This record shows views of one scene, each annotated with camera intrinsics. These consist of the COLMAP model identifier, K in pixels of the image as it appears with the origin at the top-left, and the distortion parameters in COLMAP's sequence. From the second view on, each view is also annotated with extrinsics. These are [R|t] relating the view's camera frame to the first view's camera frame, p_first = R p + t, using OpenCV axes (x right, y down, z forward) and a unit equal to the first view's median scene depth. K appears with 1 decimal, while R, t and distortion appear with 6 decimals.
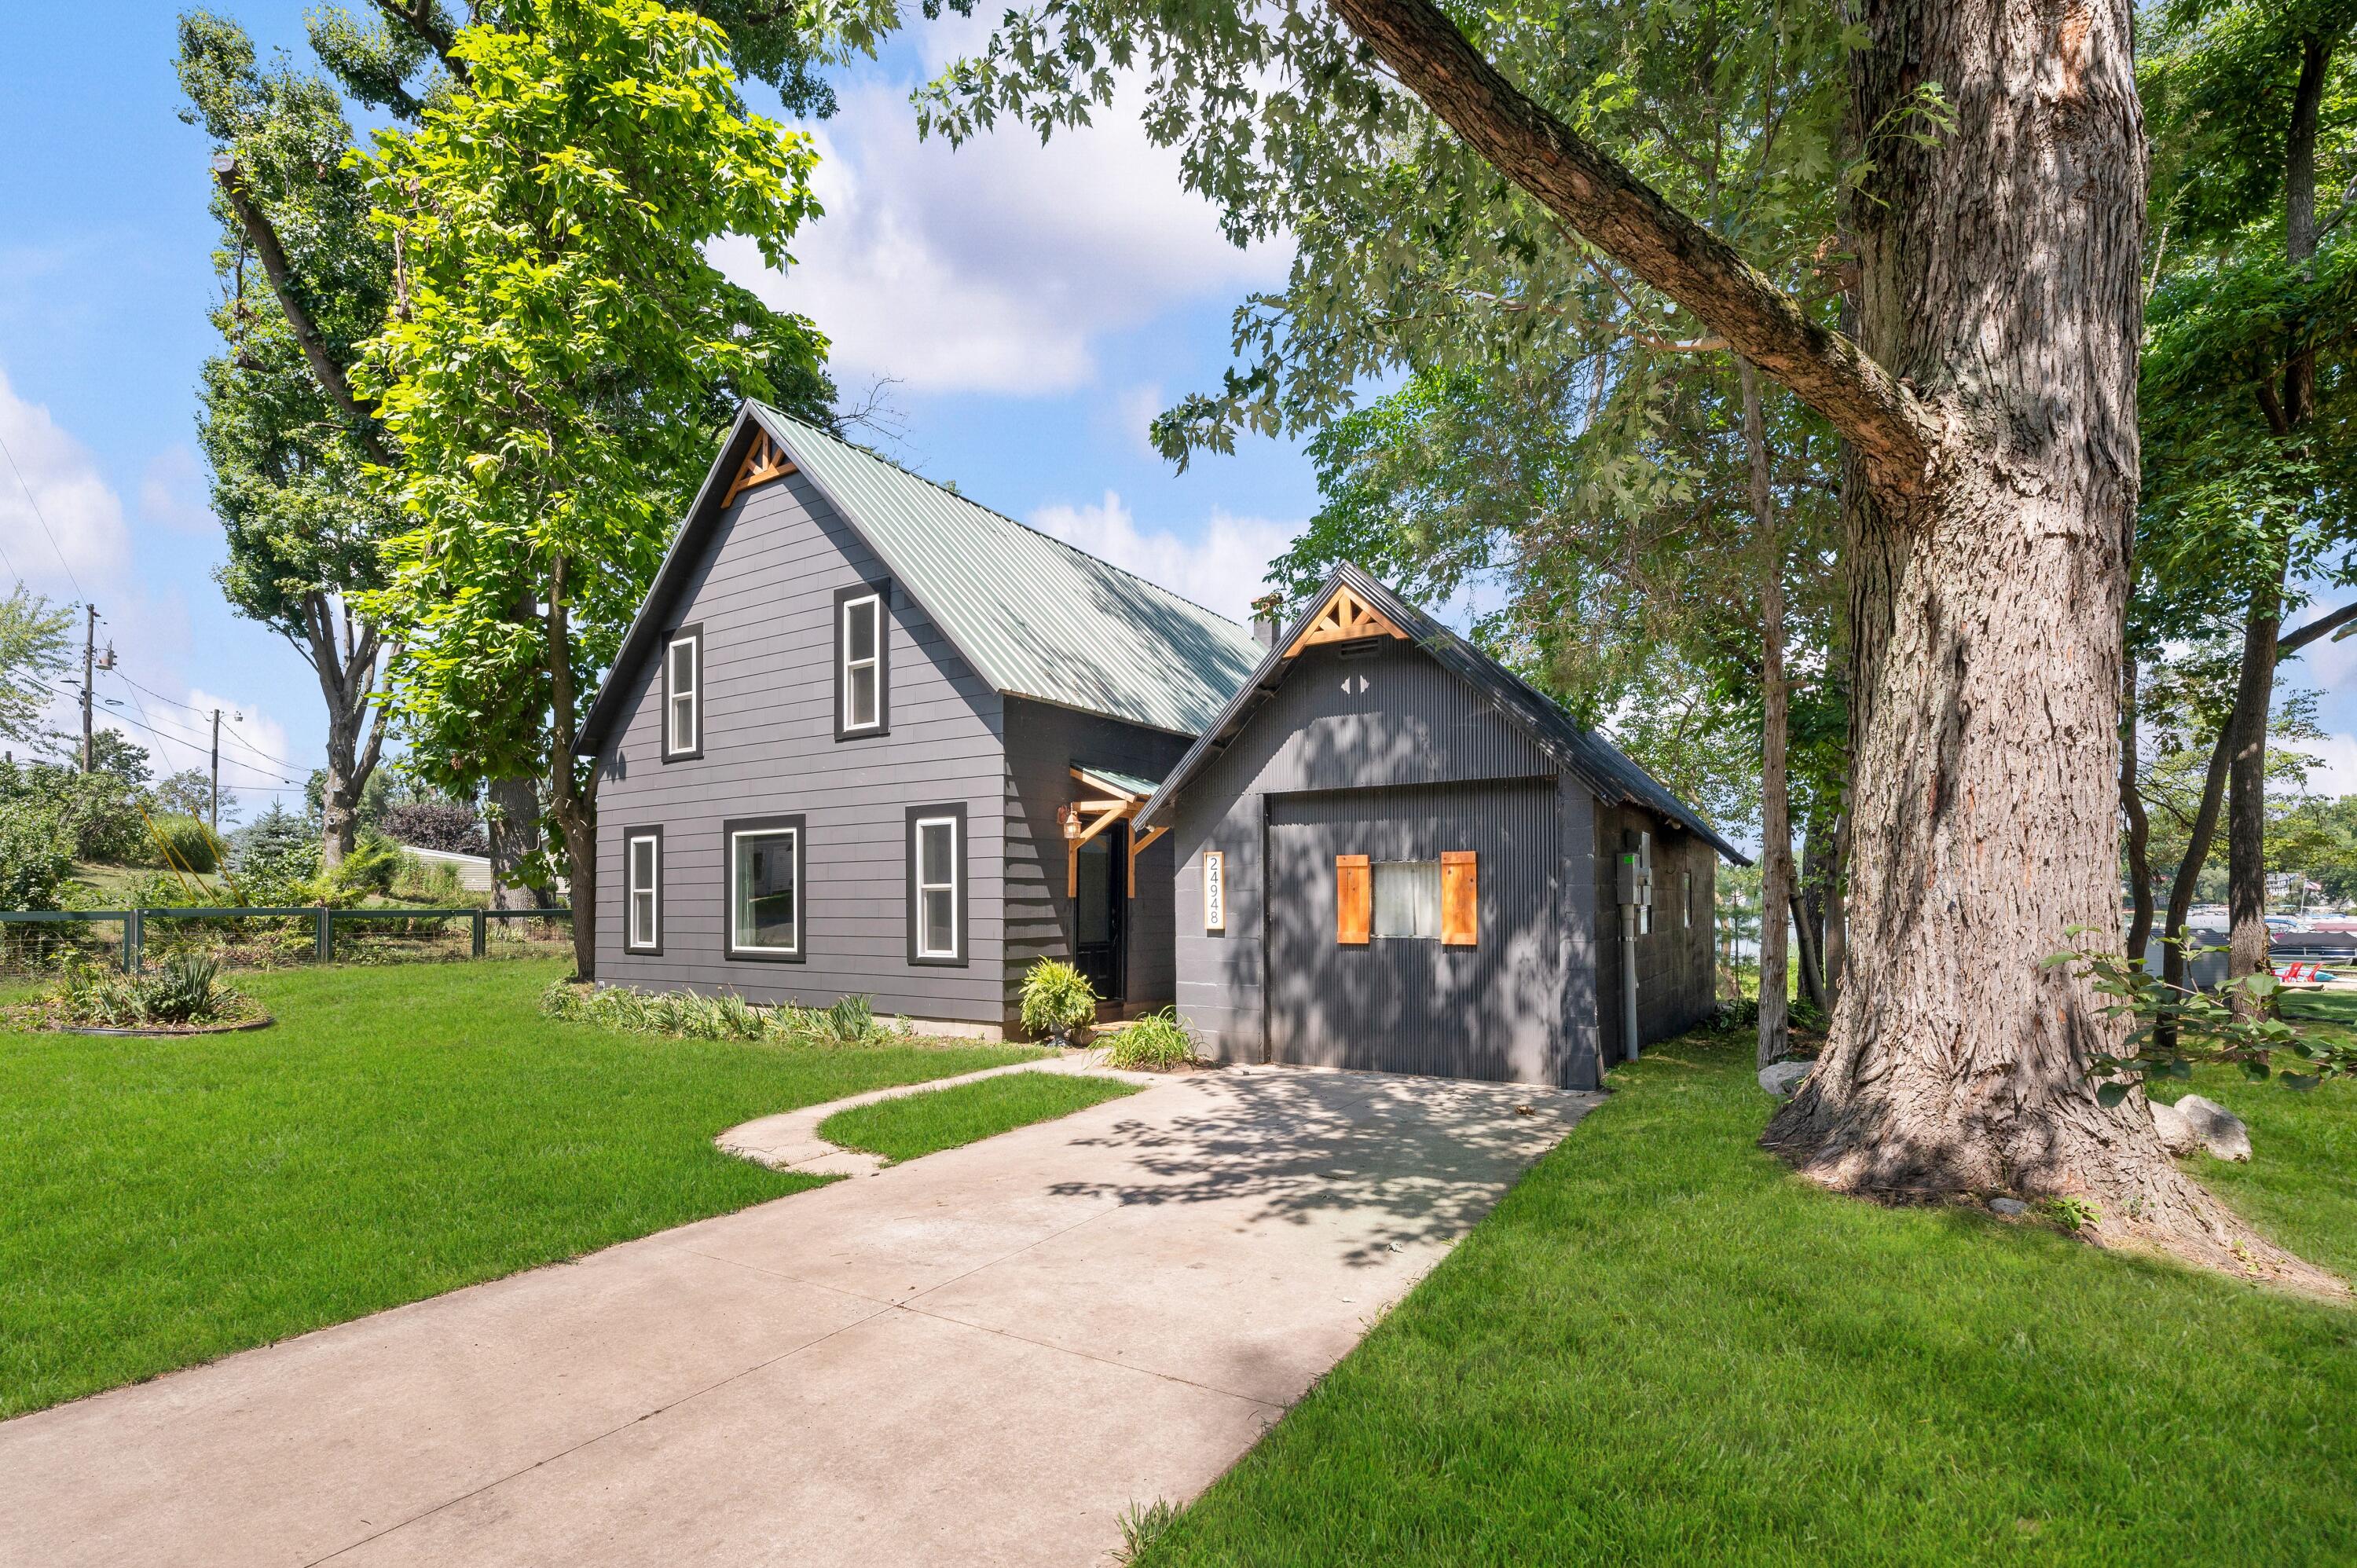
lens RADIAL K [[1046.1, 0, 1180.2], [0, 1046.1, 891.1], [0, 0, 1]] dist [-0.001869, -0.000112]
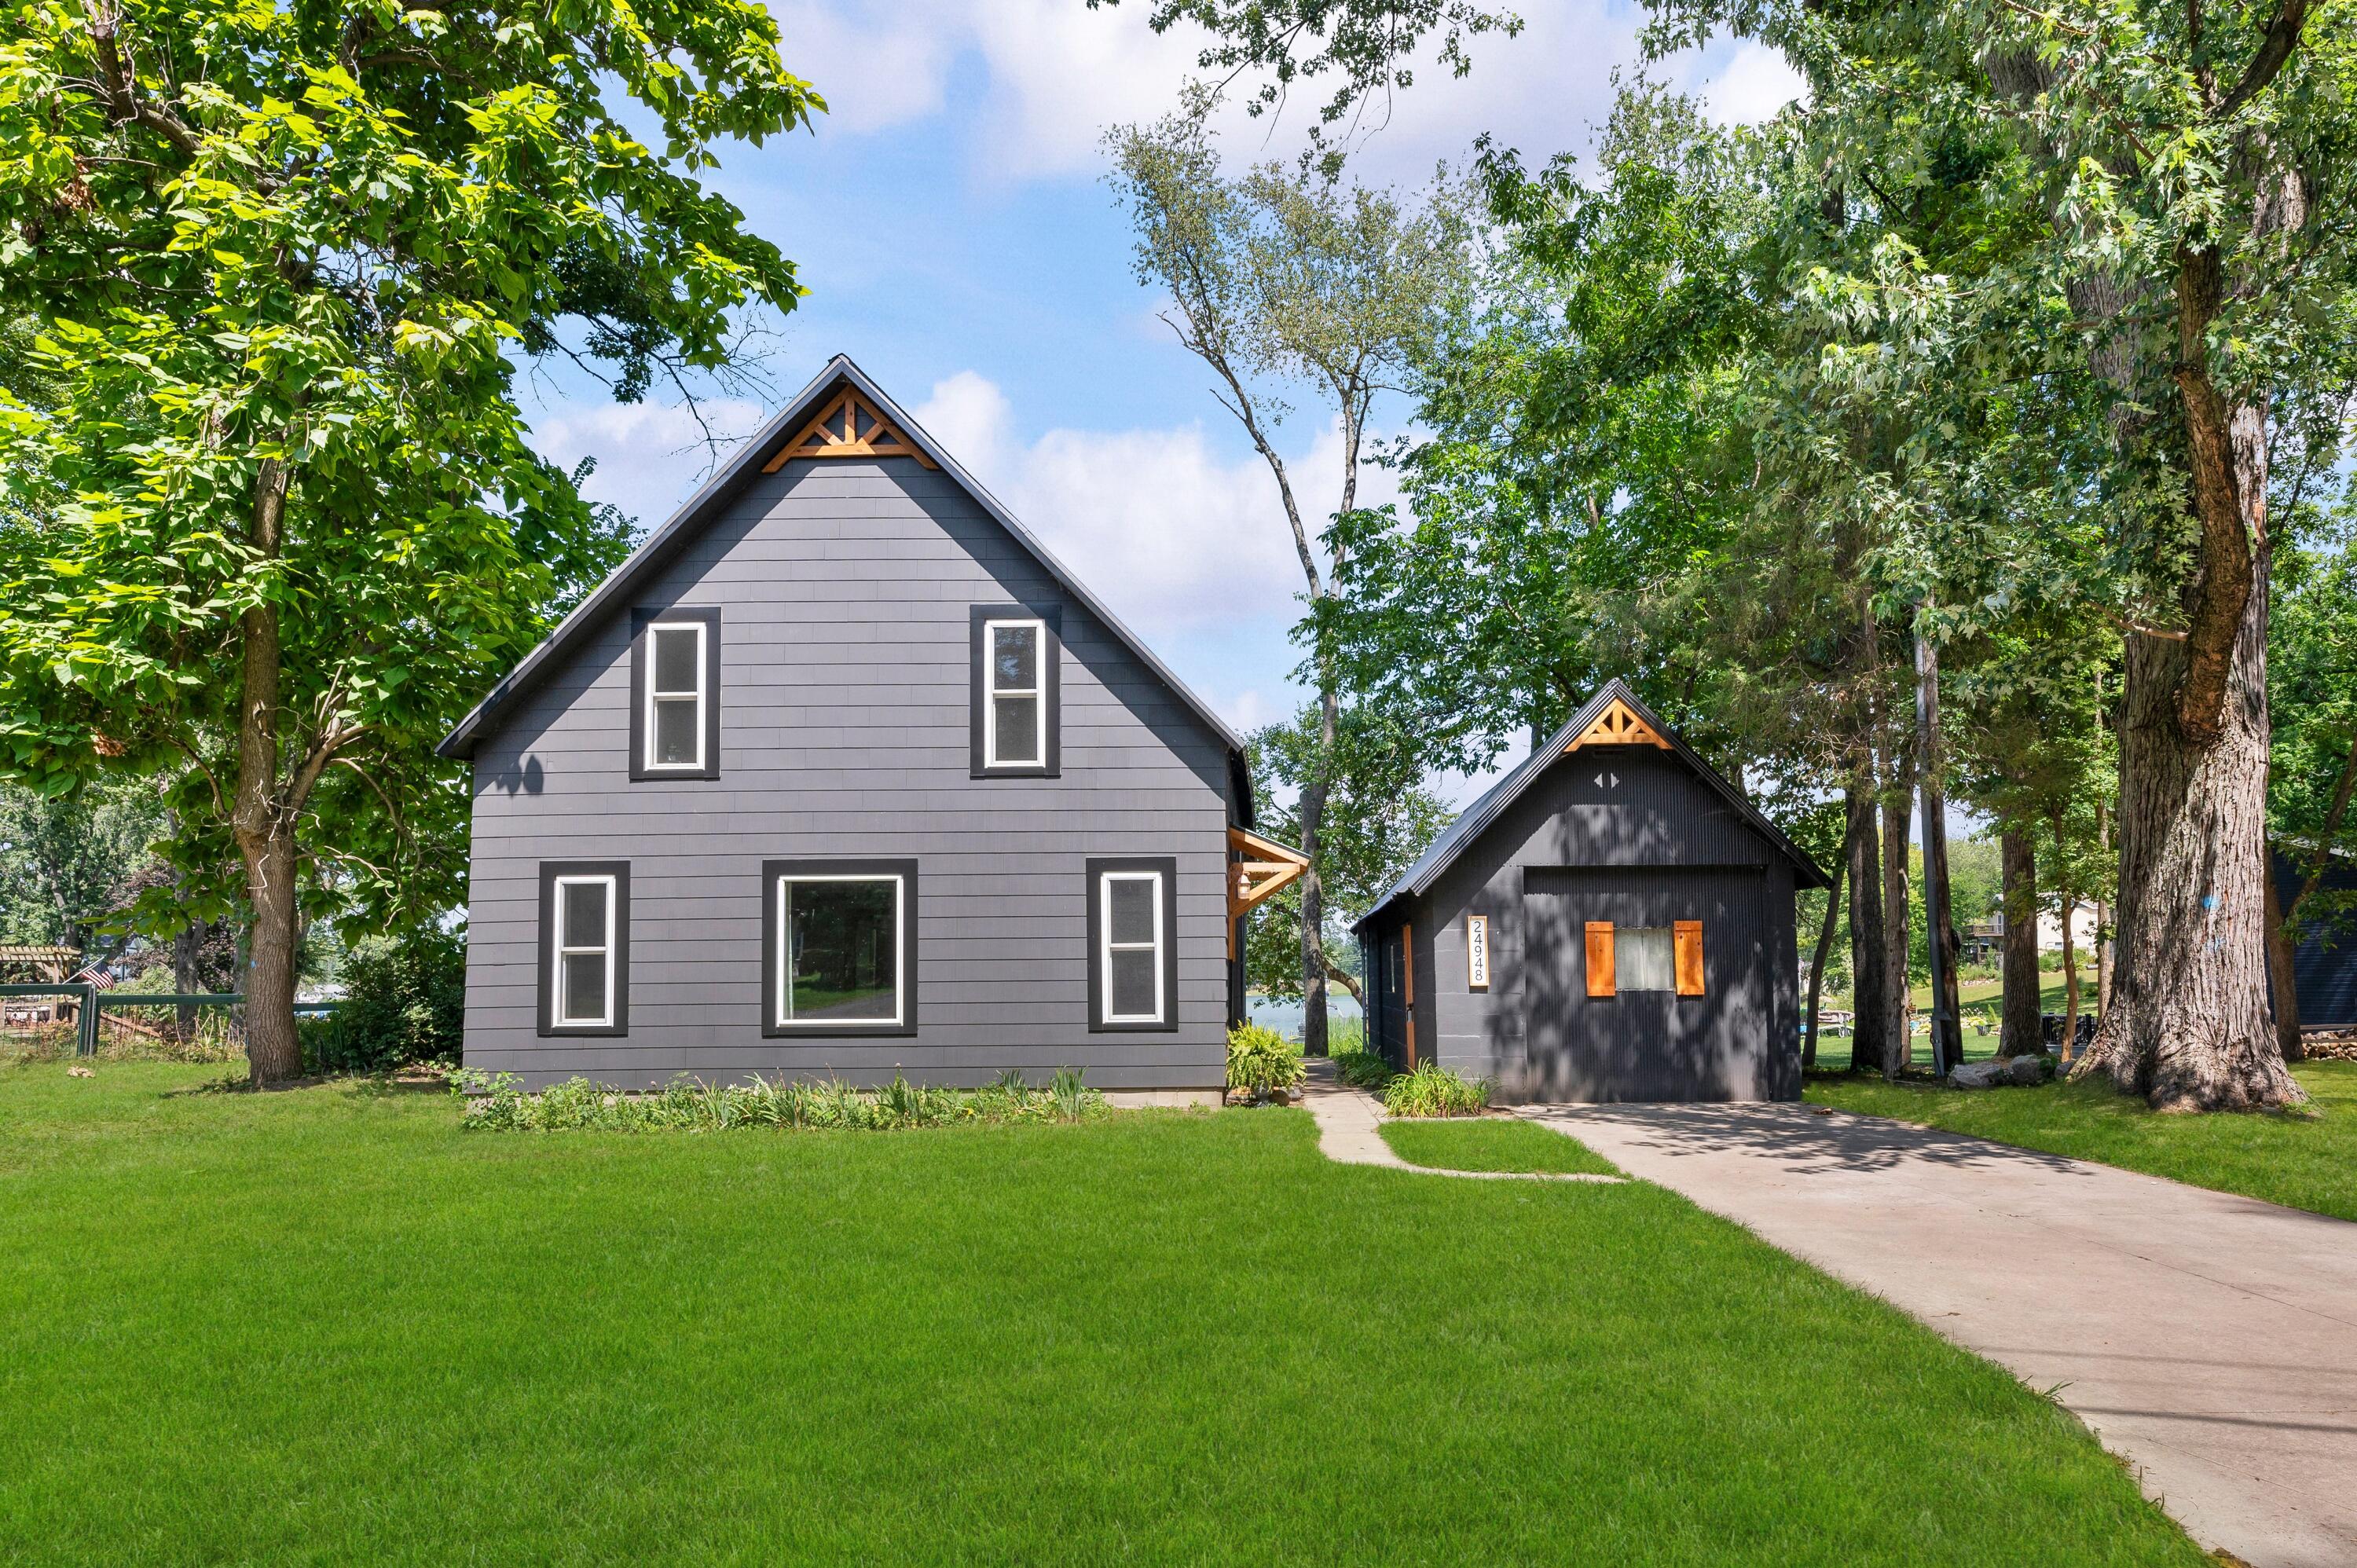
lens RADIAL K [[1214.6, 0, 1243.7], [0, 1214.6, 922.2], [0, 0, 1]] dist [-0.000096, -0.000375]
pose [[0.849681, 0.028083, 0.526548, -0.733146], [-0.002987, 0.998821, -0.048450, 0.026880], [-0.527288, 0.039594, 0.848763, 0.035705]]
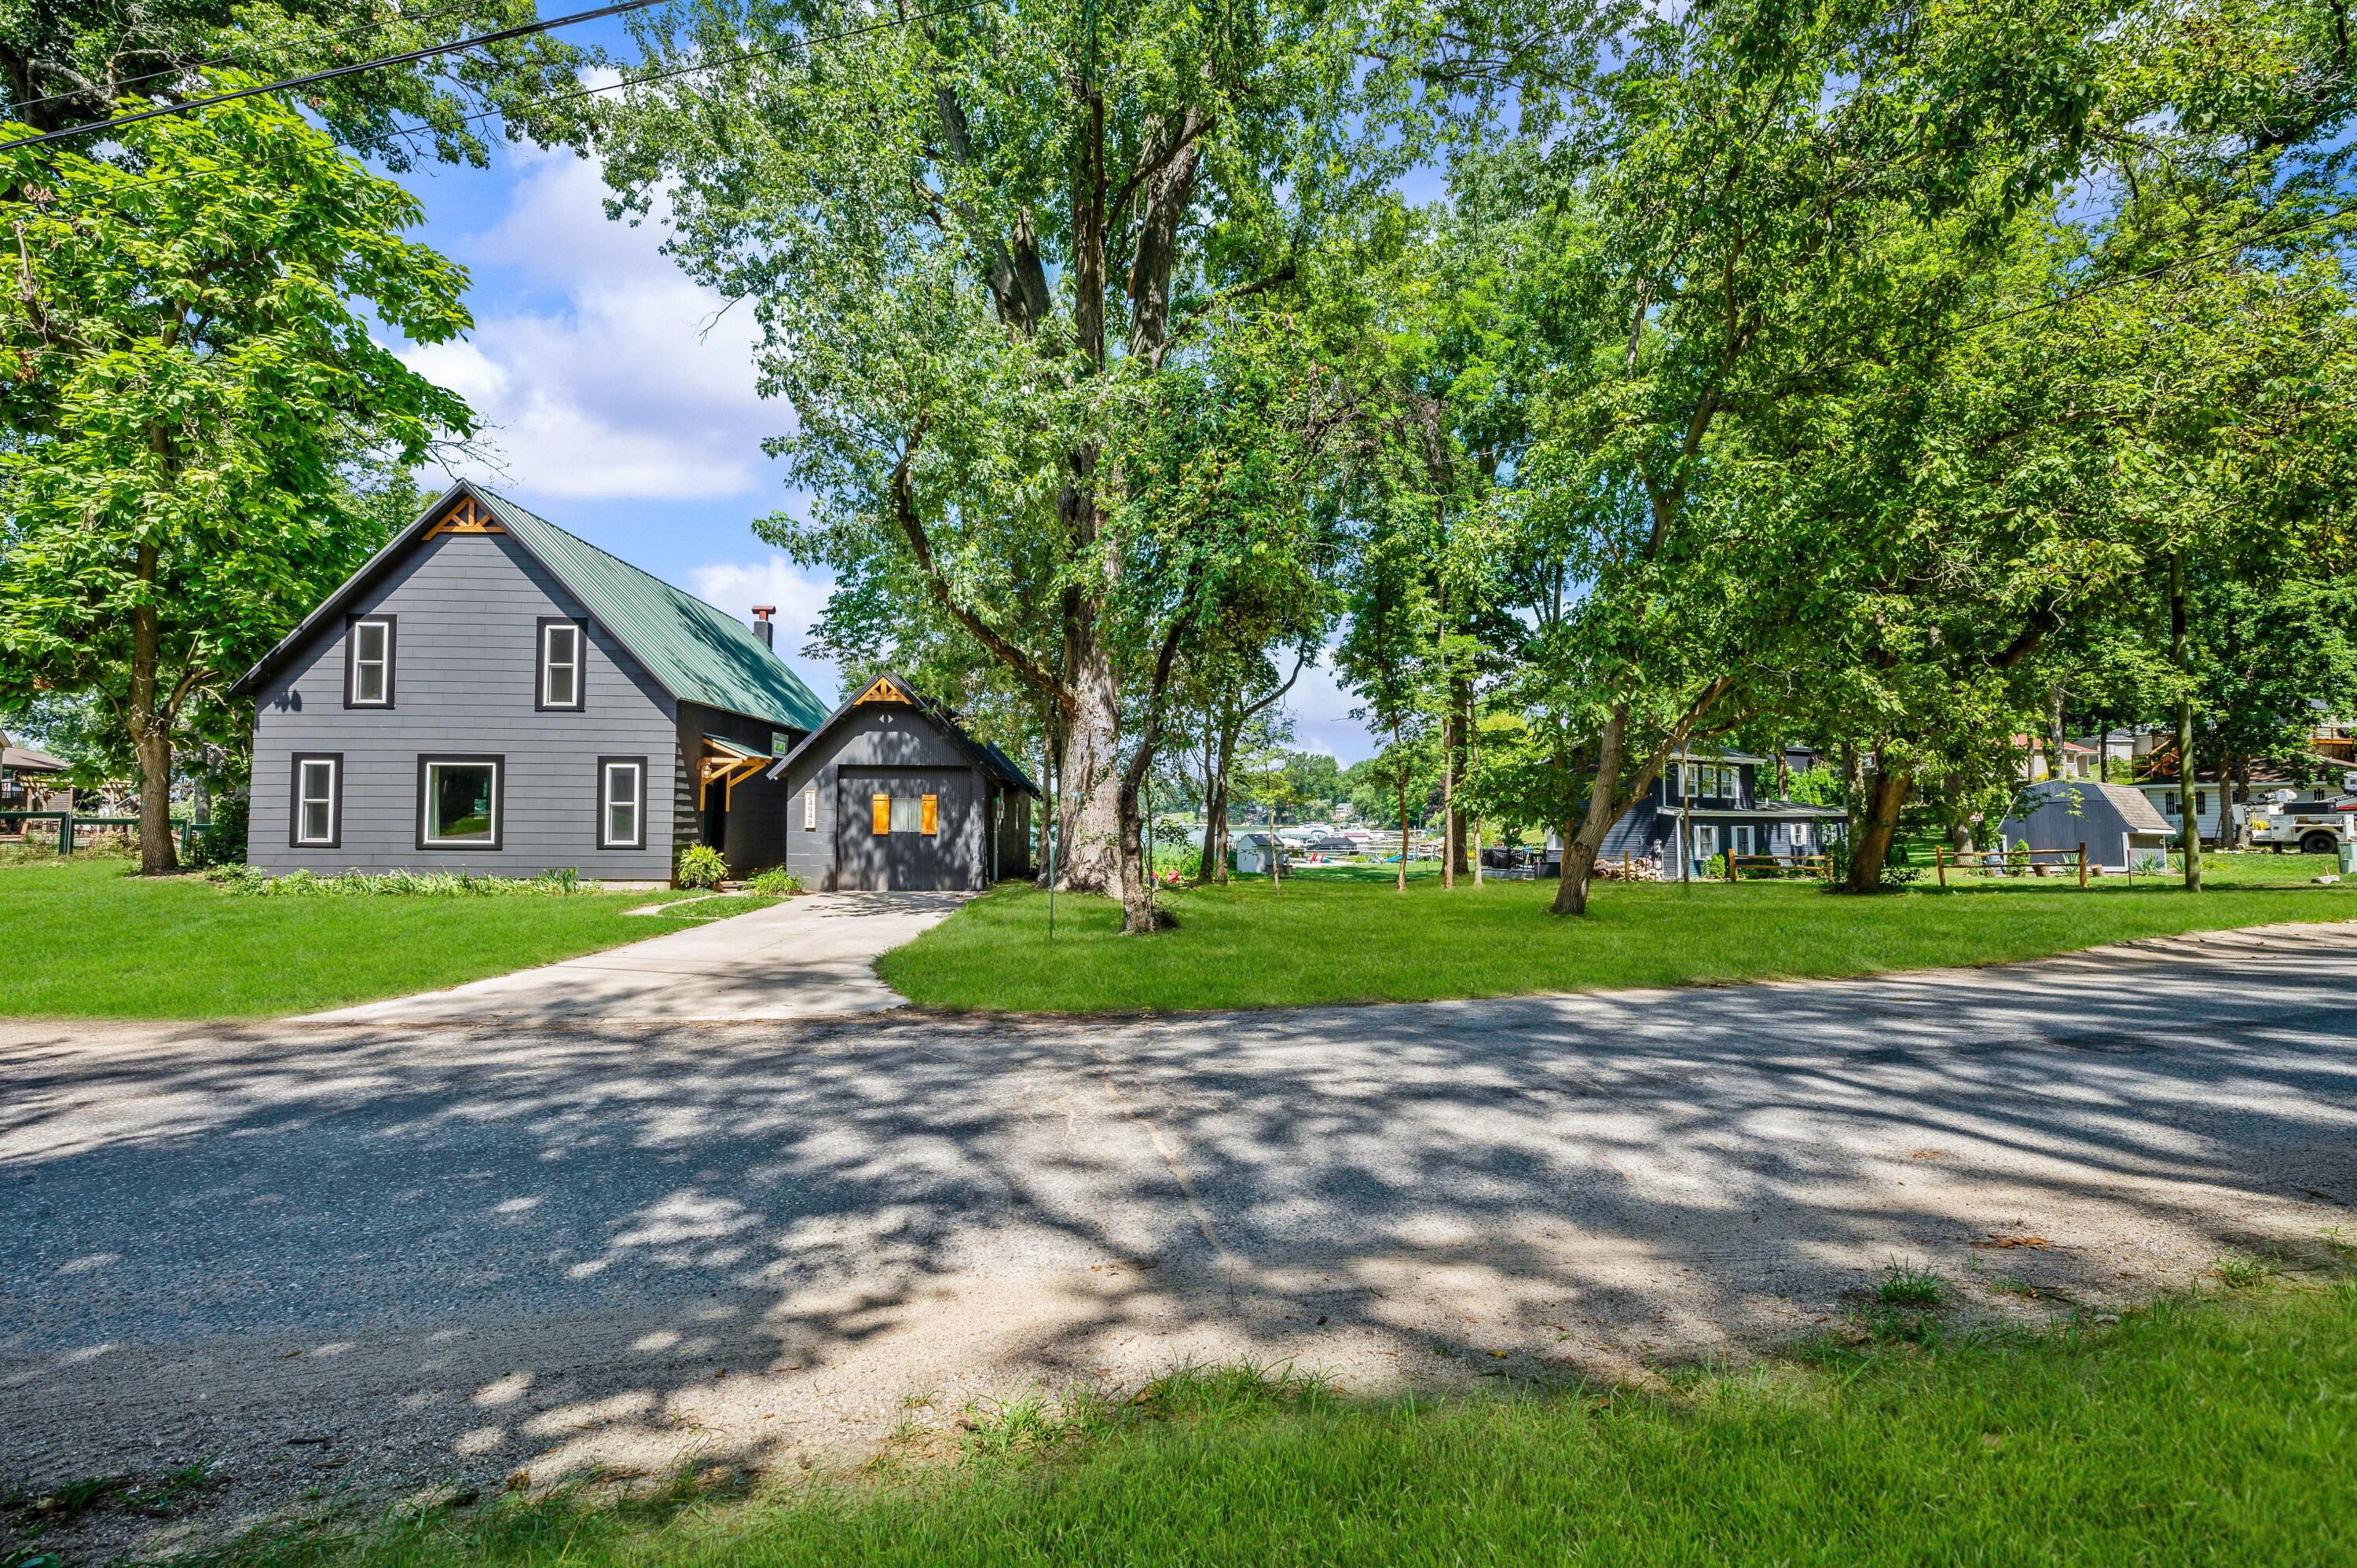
lens RADIAL K [[948.3, 0, 1170.7], [0, 948.3, 791.4], [0, 0, 1]] dist [-0.000854, 0.000186]
pose [[0.823952, 0.029250, 0.565904, -0.381849], [-0.019110, 0.999533, -0.023838, -0.004461], [-0.566337, 0.008827, 0.824126, -0.821852]]
